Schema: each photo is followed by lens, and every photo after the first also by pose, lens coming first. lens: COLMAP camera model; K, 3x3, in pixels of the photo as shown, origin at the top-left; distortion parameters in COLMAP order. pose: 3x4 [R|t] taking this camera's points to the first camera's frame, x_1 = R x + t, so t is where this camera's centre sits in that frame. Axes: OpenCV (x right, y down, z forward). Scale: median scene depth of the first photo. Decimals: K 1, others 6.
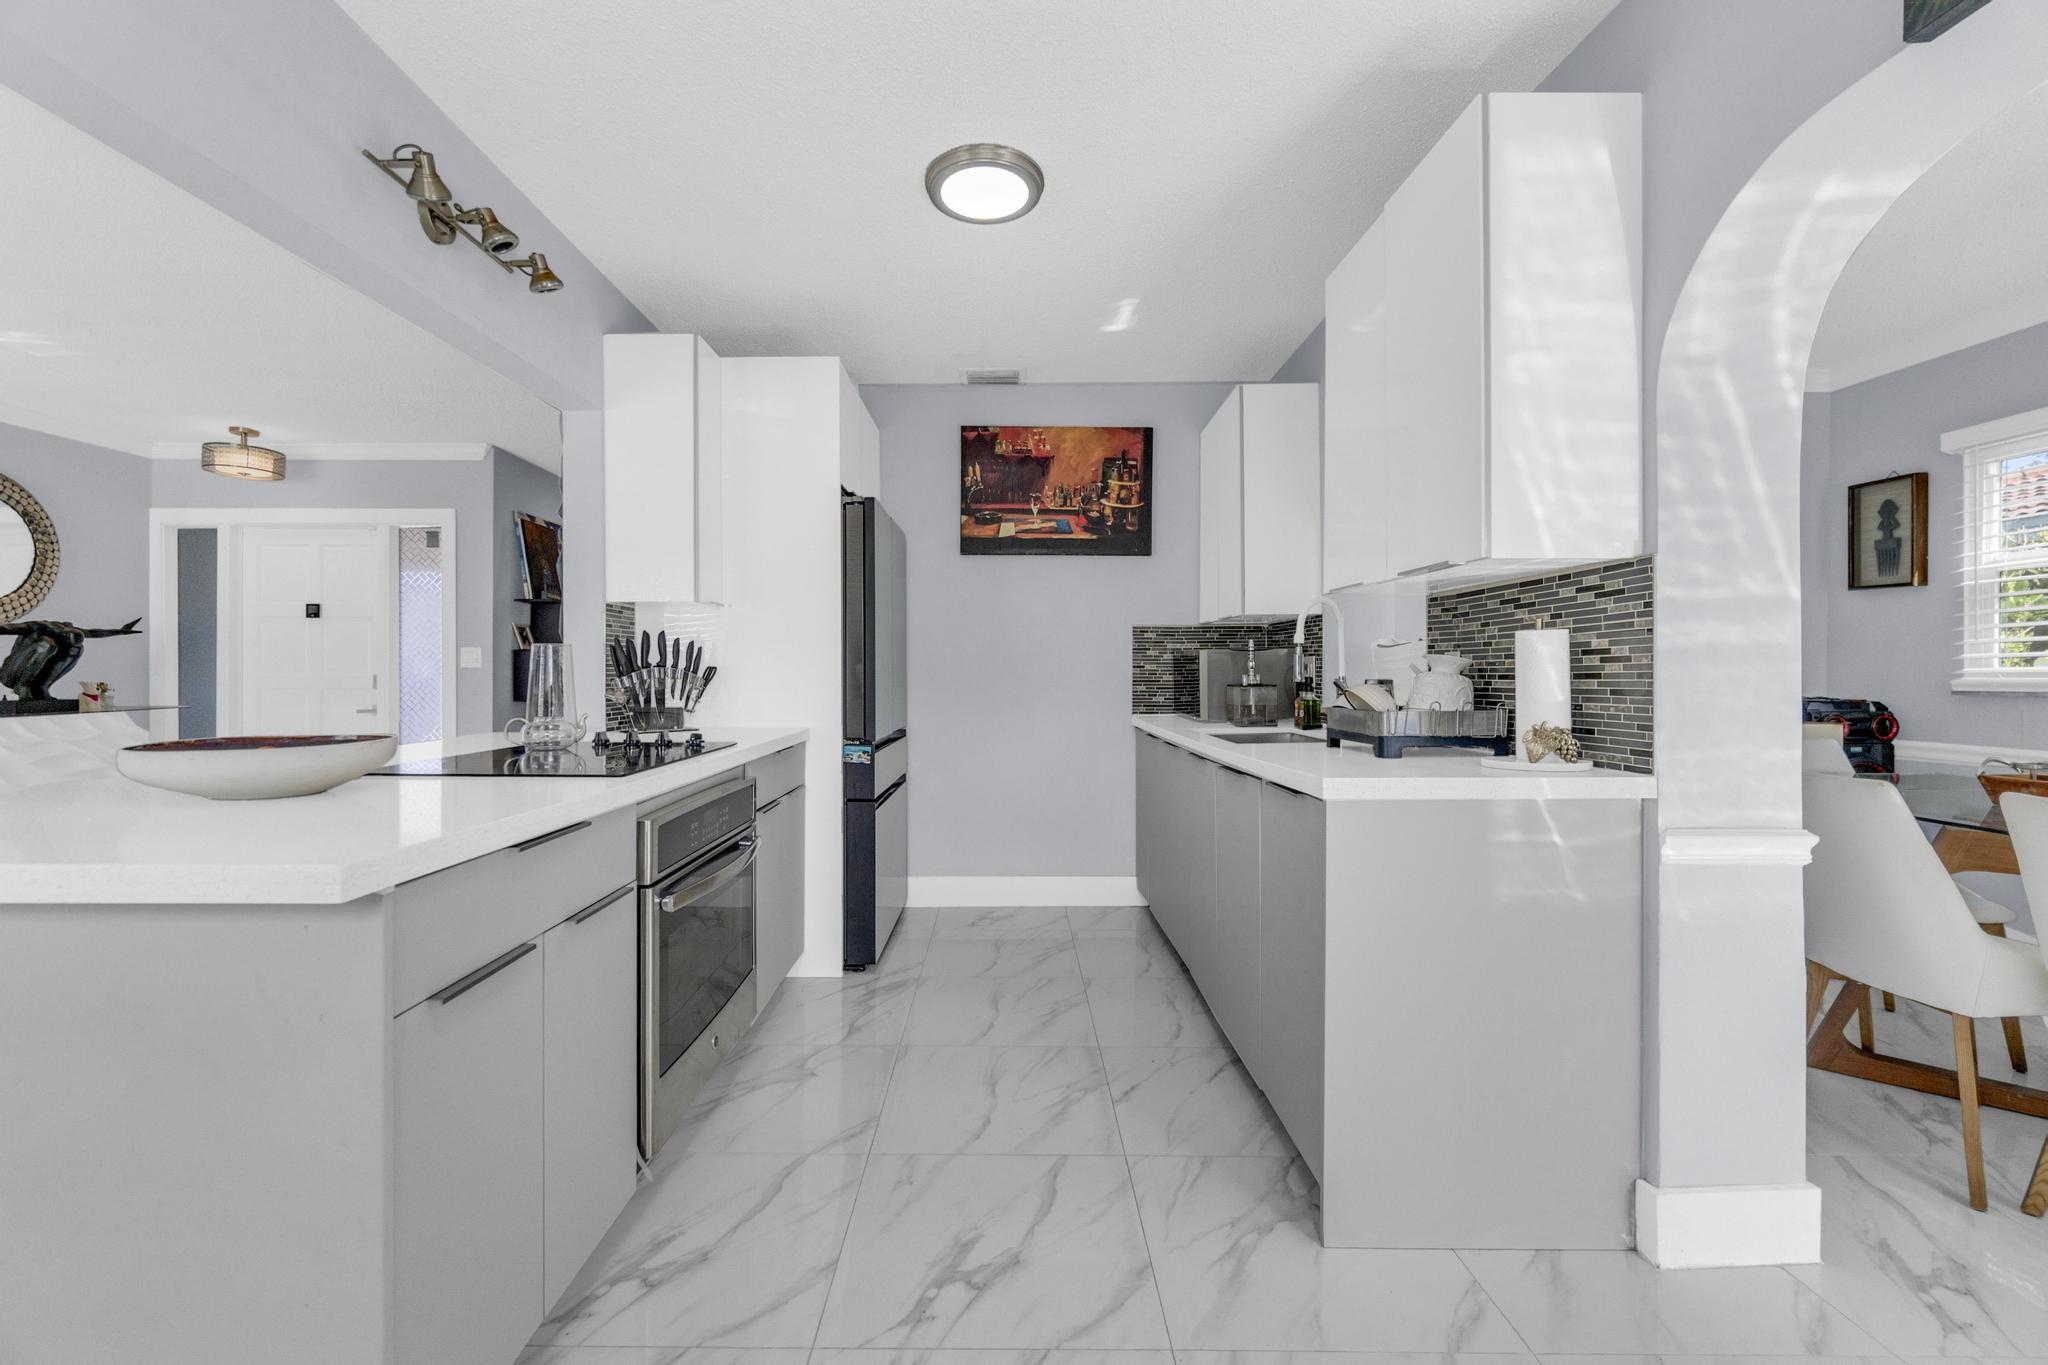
lens RADIAL K [[893.1, 0, 1008.7], [0, 893.1, 674.7], [0, 0, 1]] dist [0.000798, 0.000494]
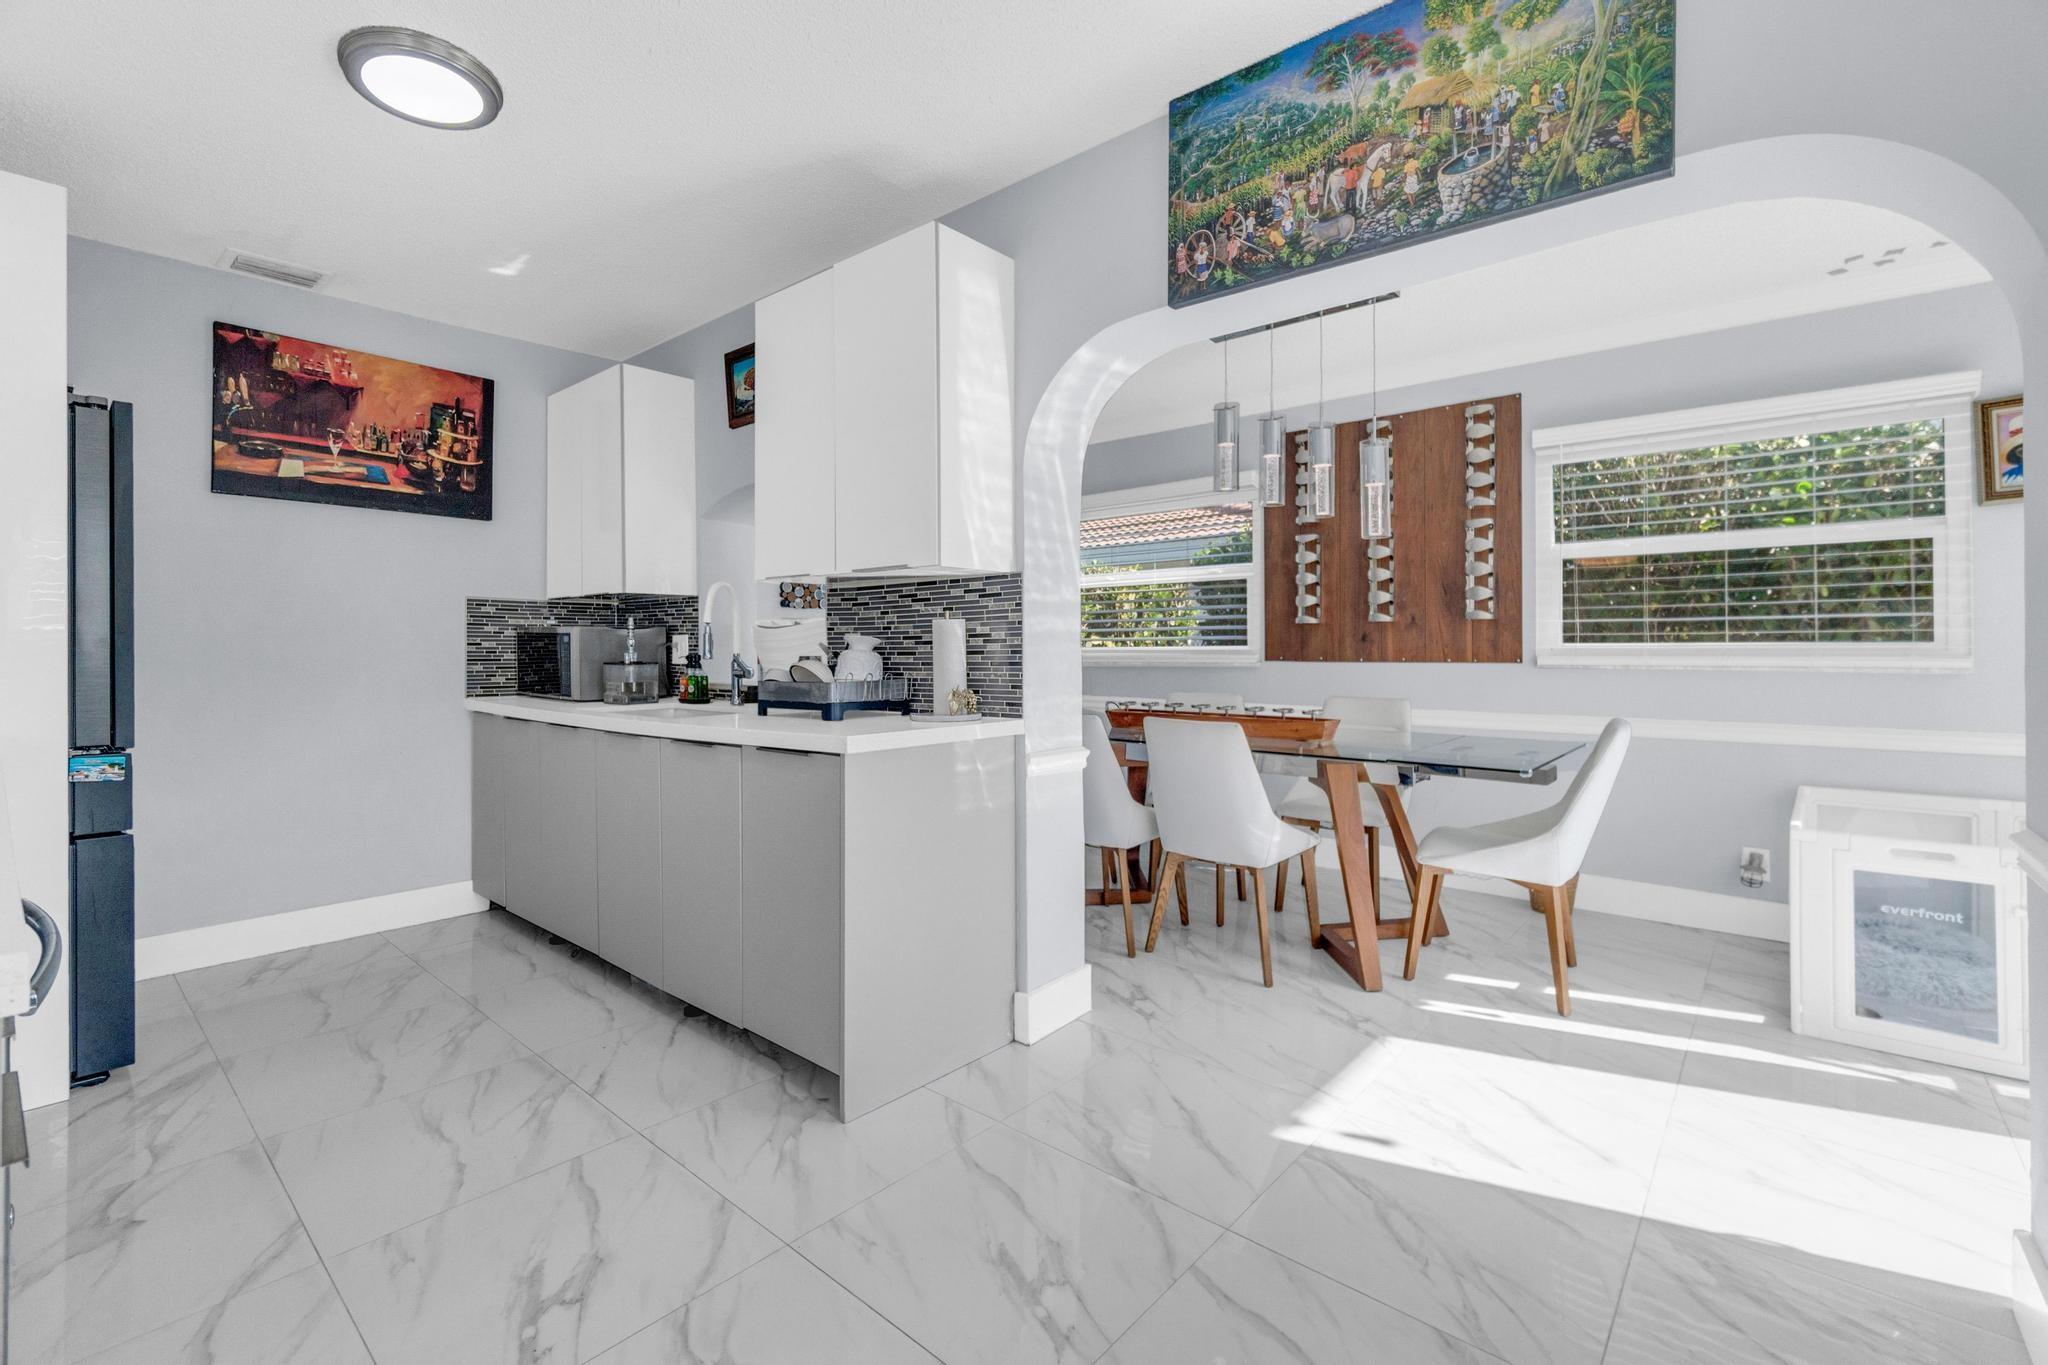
lens RADIAL K [[892.0, 0, 1008.5], [0, 892.0, 650.0], [0, 0, 1]] dist [-0.007660, -0.000026]
pose [[0.659810, -0.000552, 0.751432, -0.216899], [0.002834, 0.999994, -0.001754, 0.000092], [-0.751427, 0.003287, 0.659808, 0.017338]]
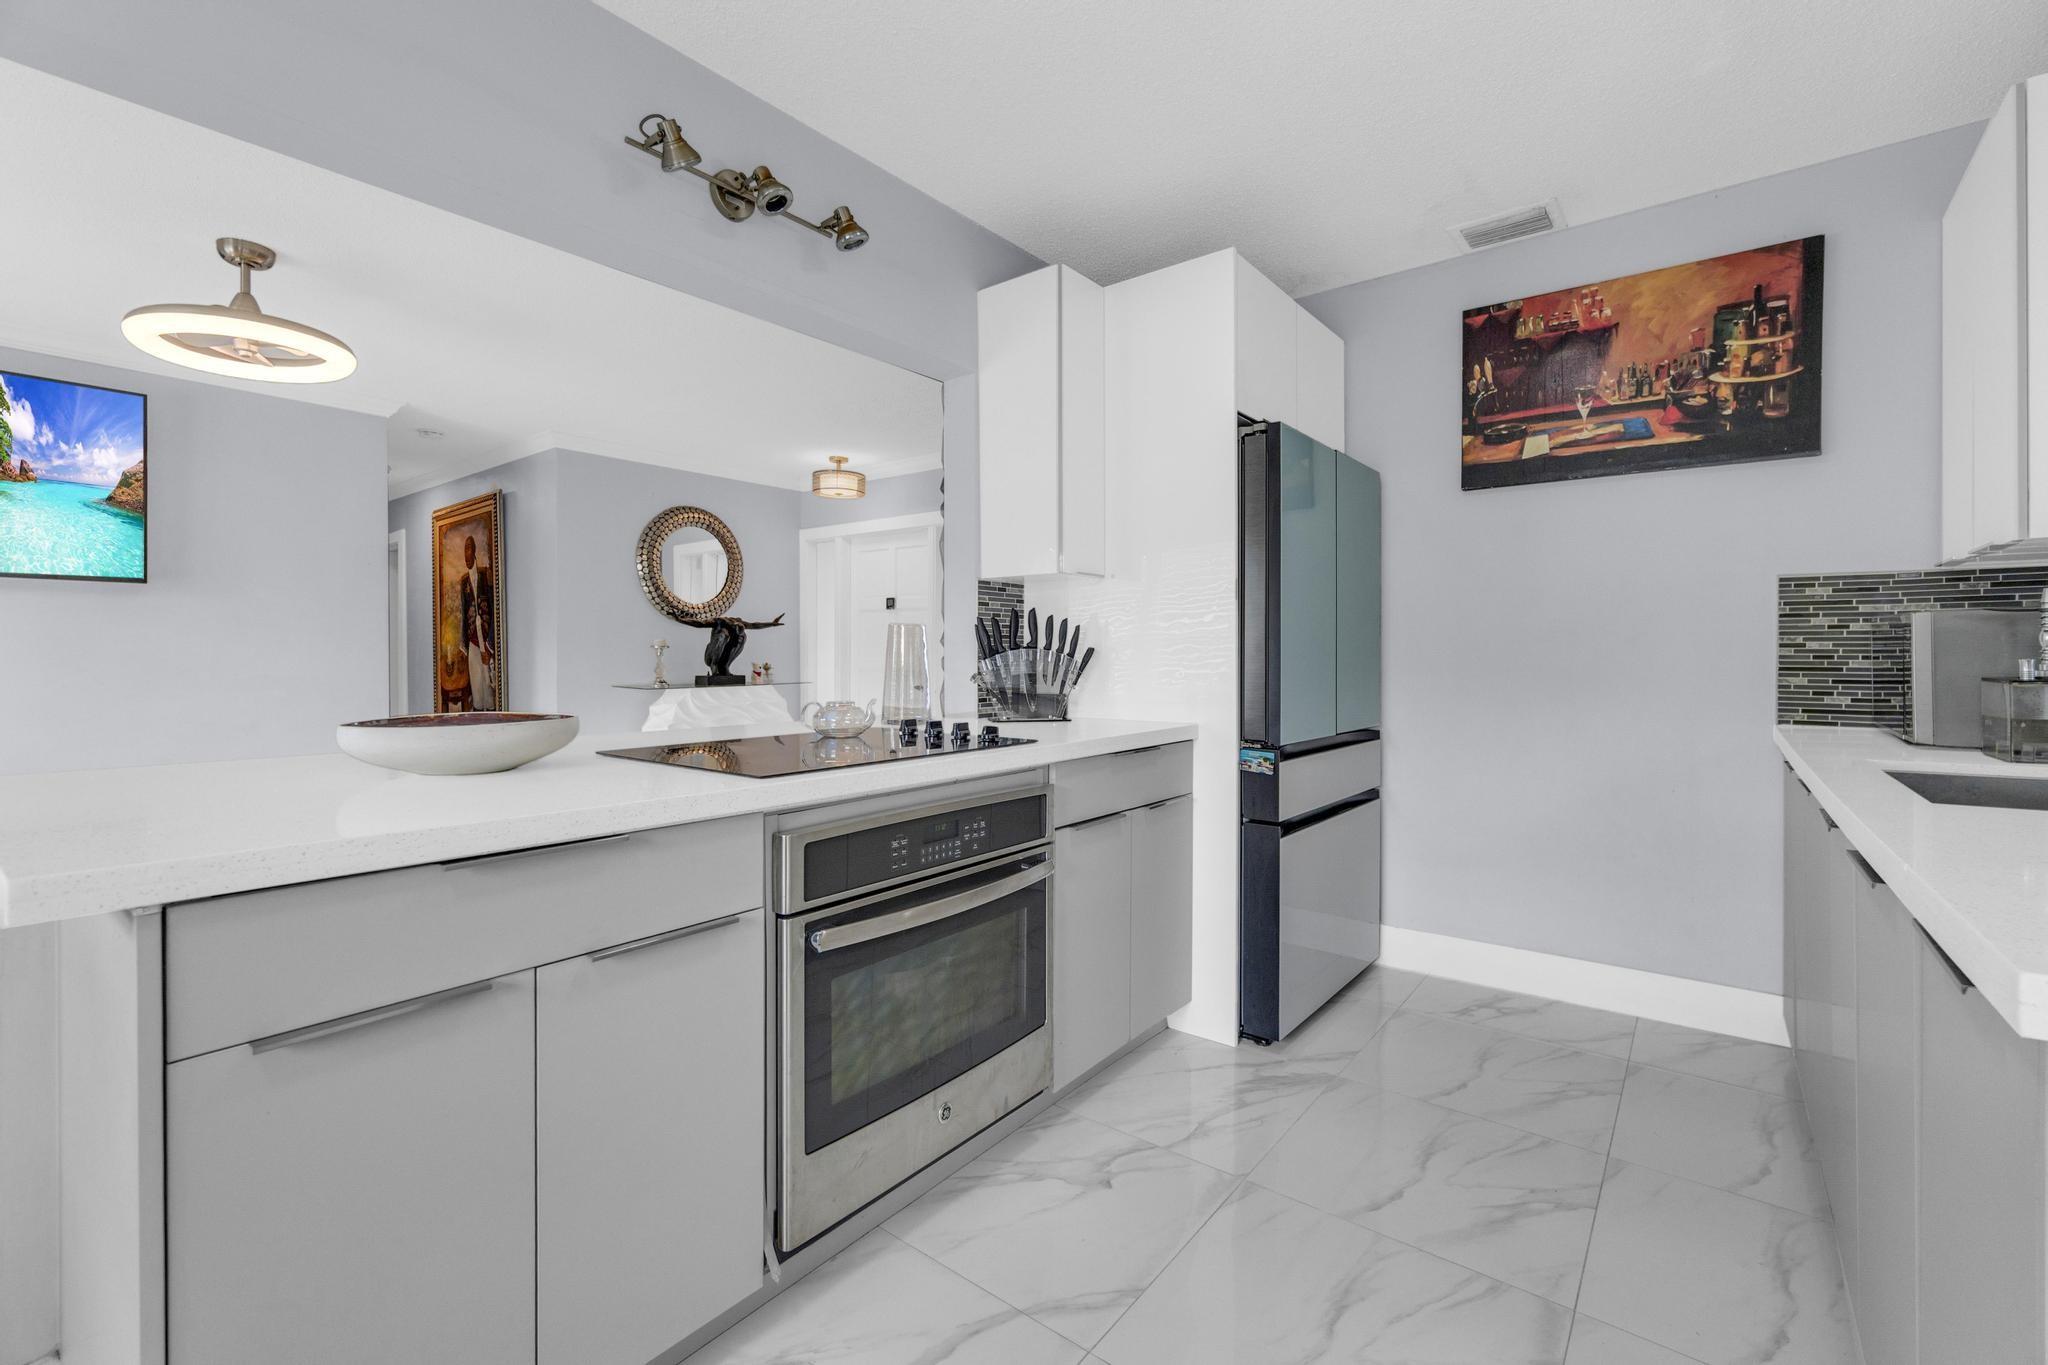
lens RADIAL K [[894.1, 0, 1007.4], [0, 894.1, 661.9], [0, 0, 1]] dist [0.001257, 0.000371]
pose [[0.781129, 0.004630, -0.624353, 0.140032], [-0.002278, 0.999987, 0.004566, 0.000729], [0.624366, -0.002144, 0.781129, 0.265835]]
